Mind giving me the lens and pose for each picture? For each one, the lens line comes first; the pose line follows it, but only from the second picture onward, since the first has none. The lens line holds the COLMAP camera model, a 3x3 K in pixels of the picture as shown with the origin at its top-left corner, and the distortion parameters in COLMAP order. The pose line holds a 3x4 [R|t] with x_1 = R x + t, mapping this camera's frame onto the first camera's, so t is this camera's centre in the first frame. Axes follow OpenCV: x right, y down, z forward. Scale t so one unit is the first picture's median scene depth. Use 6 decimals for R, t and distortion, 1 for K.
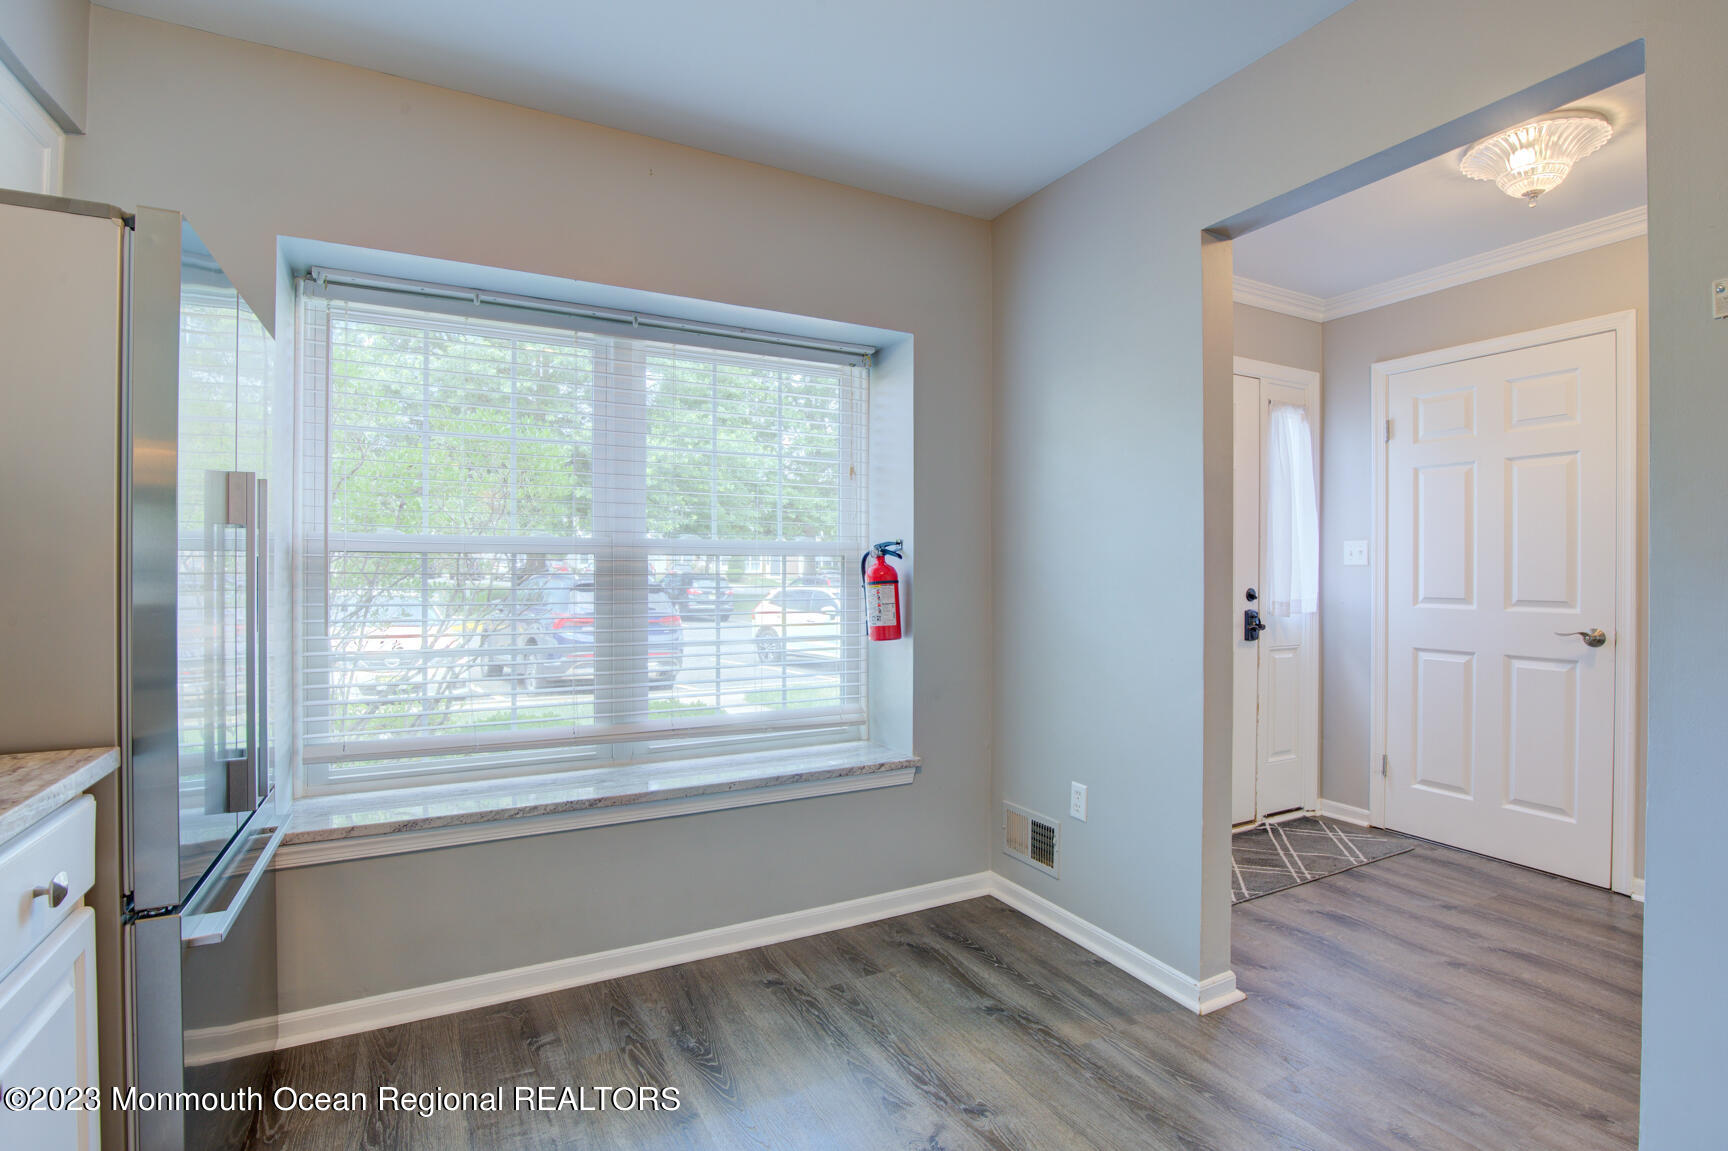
lens RADIAL K [[800.5, 0, 863.0], [0, 800.5, 577.9], [0, 0, 1]] dist [-0.033912, 0.005298]
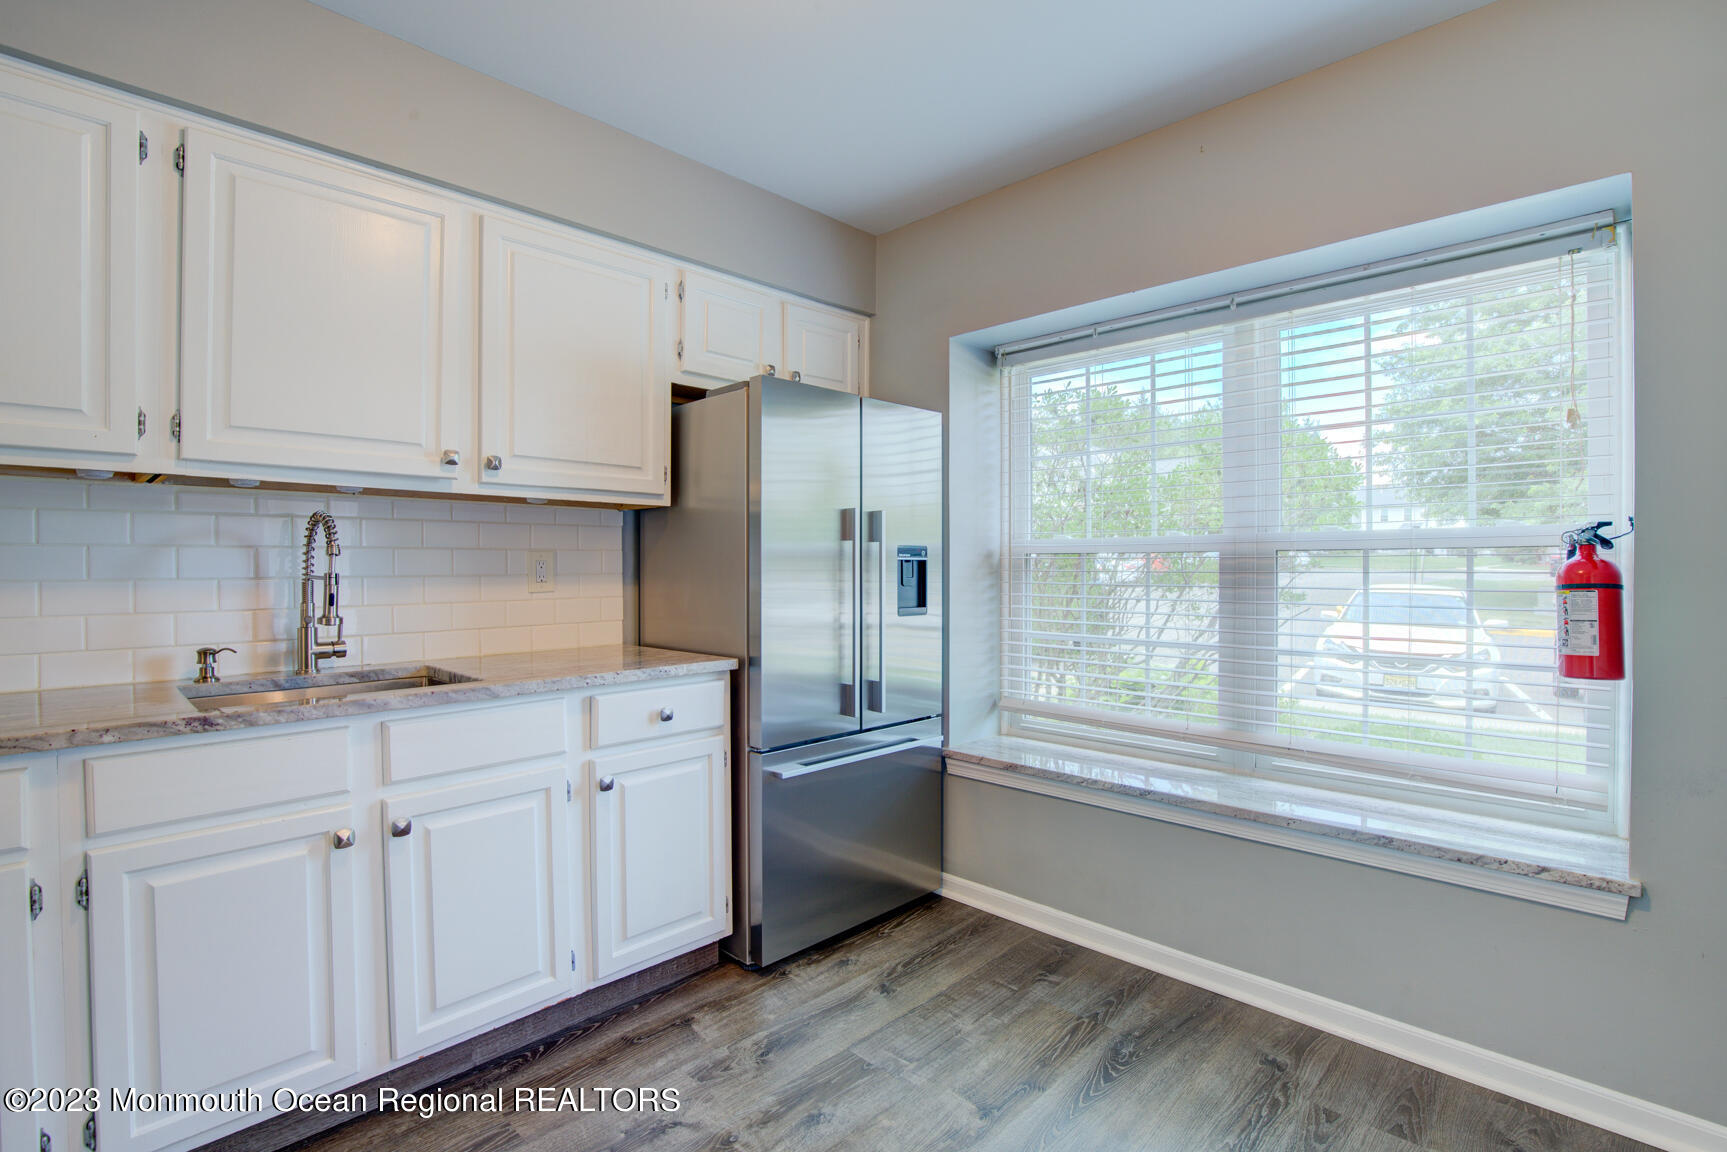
lens RADIAL K [[800.0, 0, 862.8], [0, 800.0, 575.4], [0, 0, 1]] dist [-0.033912, 0.005298]
pose [[0.313401, 0.007648, -0.949590, 0.496166], [-0.005496, 0.999965, 0.006240, -0.004565], [0.949605, 0.003264, 0.313433, 0.310955]]
